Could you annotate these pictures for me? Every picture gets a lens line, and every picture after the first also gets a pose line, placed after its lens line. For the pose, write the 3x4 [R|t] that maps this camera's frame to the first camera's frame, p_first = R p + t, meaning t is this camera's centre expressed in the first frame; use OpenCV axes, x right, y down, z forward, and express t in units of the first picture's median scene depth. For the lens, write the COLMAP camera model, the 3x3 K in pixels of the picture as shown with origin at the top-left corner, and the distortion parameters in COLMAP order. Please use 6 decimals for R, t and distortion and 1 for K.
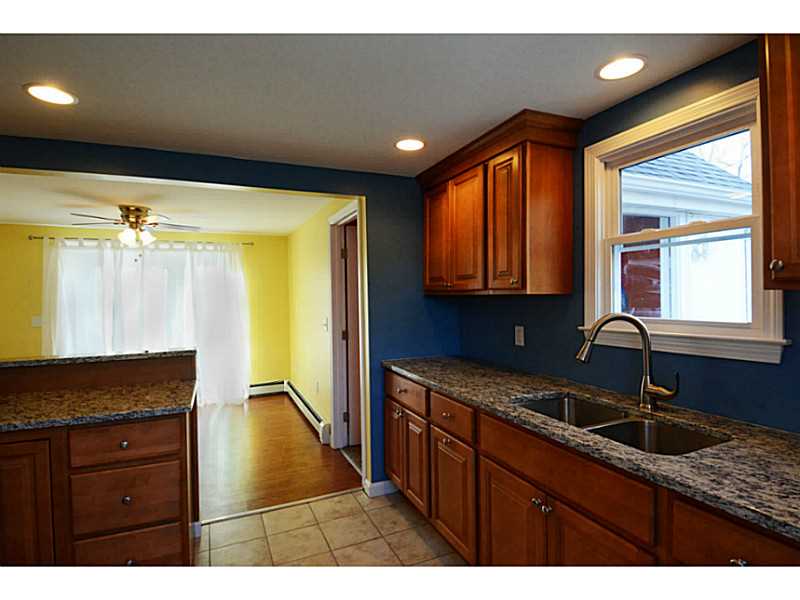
lens RADIAL K [[405.2, 0, 402.0], [0, 405.2, 297.4], [0, 0, 1]] dist [0.019341, -0.033293]
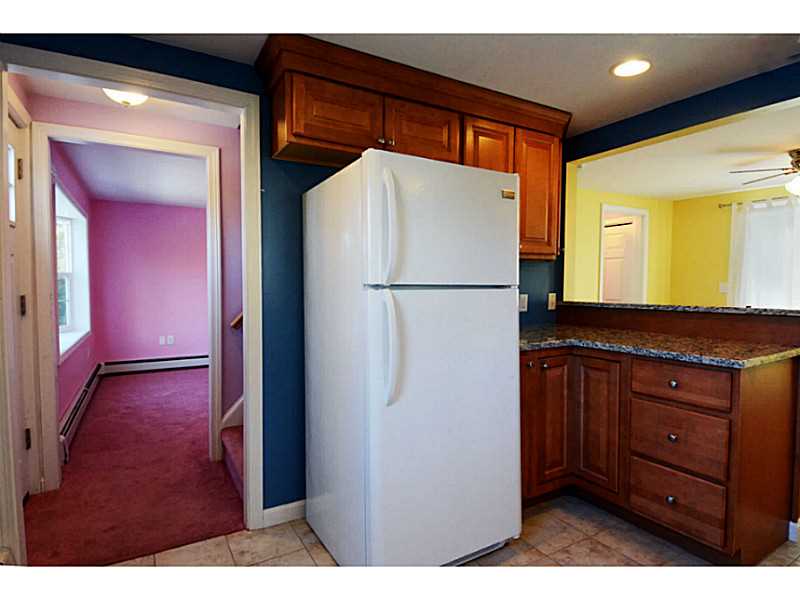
lens RADIAL K [[433.4, 0, 400.0], [0, 433.4, 300.0], [0, 0, 1]] dist [0.002611, -0.024727]
pose [[0.104828, 0.052757, -0.993090, 0.242034], [0.005290, 0.998548, 0.053605, 0.068092], [0.994476, -0.010872, 0.104396, 0.153411]]
